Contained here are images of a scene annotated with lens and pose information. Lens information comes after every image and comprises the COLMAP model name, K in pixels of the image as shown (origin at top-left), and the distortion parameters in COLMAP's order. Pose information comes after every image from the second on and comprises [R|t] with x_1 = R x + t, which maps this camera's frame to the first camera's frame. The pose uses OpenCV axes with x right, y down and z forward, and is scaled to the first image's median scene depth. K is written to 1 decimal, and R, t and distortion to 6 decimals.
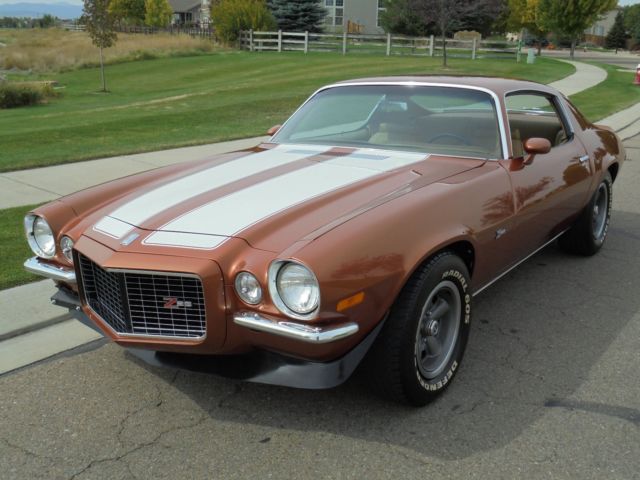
lens RADIAL K [[691.4, 0, 317.2], [0, 691.4, 266.2], [0, 0, 1]] dist [-0.047090, 0.063666]
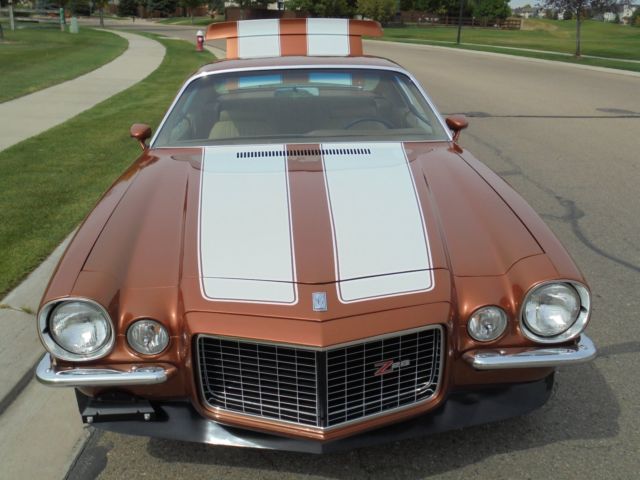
lens RADIAL K [[691.4, 0, 317.2], [0, 691.4, 266.2], [0, 0, 1]] dist [-0.047090, 0.063666]
pose [[0.800933, -0.205075, 0.562540, -0.619758], [0.181369, 0.978472, 0.098476, -0.135261], [-0.570625, 0.023155, 0.820885, 0.357865]]
